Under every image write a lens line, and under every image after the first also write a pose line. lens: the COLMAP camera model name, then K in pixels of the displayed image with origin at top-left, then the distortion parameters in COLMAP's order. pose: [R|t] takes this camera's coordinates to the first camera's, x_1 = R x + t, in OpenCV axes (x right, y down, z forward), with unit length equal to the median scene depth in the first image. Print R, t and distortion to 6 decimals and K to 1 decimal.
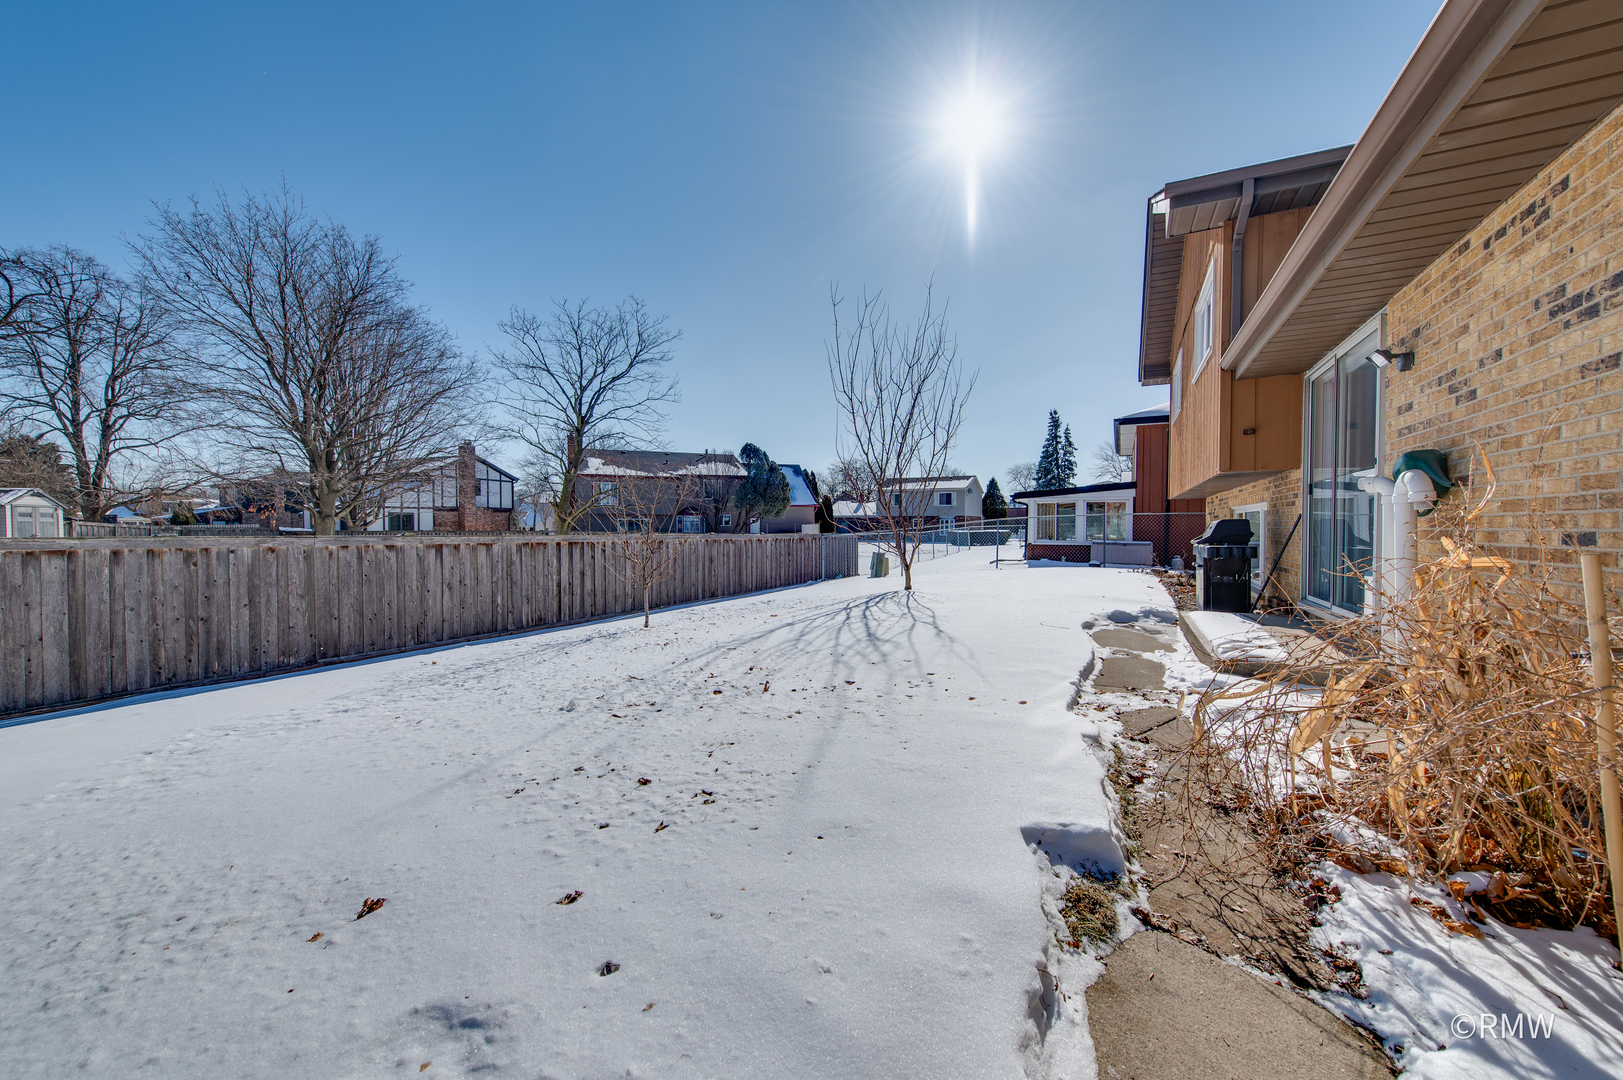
lens RADIAL K [[659.7, 0, 817.4], [0, 659.7, 528.5], [0, 0, 1]] dist [0.014346, -0.002784]
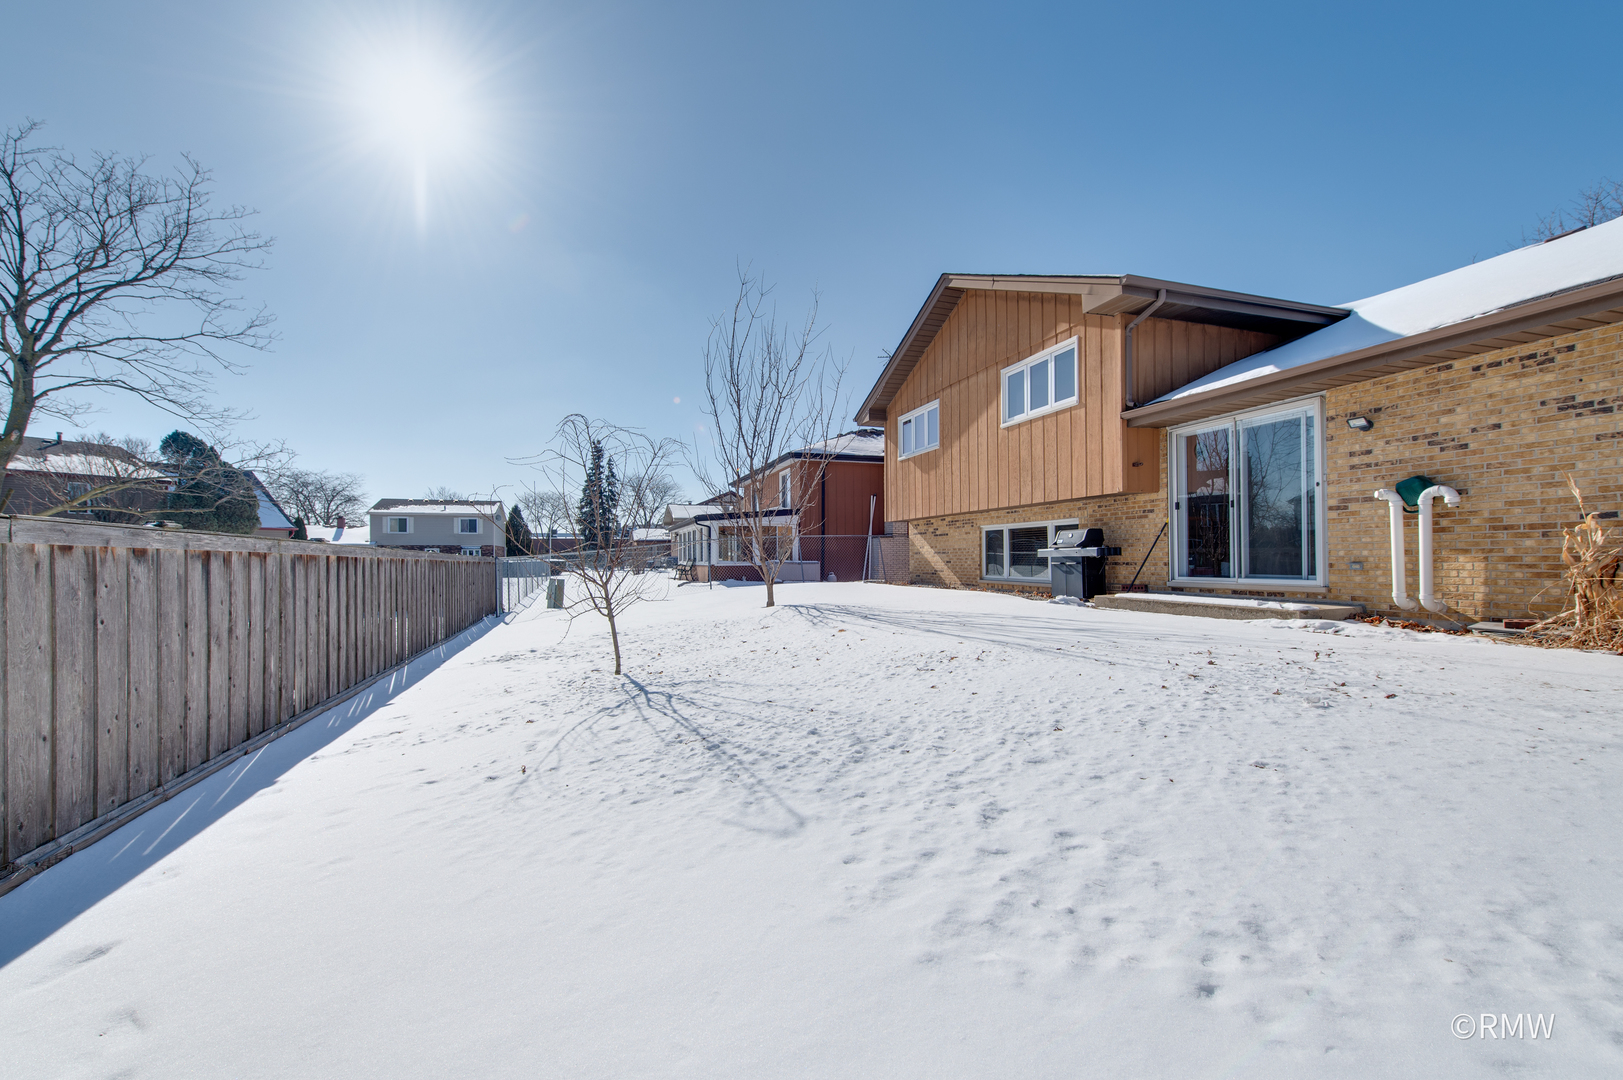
lens RADIAL K [[646.0, 0, 814.6], [0, 646.0, 554.8], [0, 0, 1]] dist [0.012341, -0.004033]
pose [[0.696213, -0.004373, 0.717822, -0.586331], [0.013341, 0.999888, -0.006849, 0.034326], [-0.717712, 0.014345, 0.696193, 0.373456]]
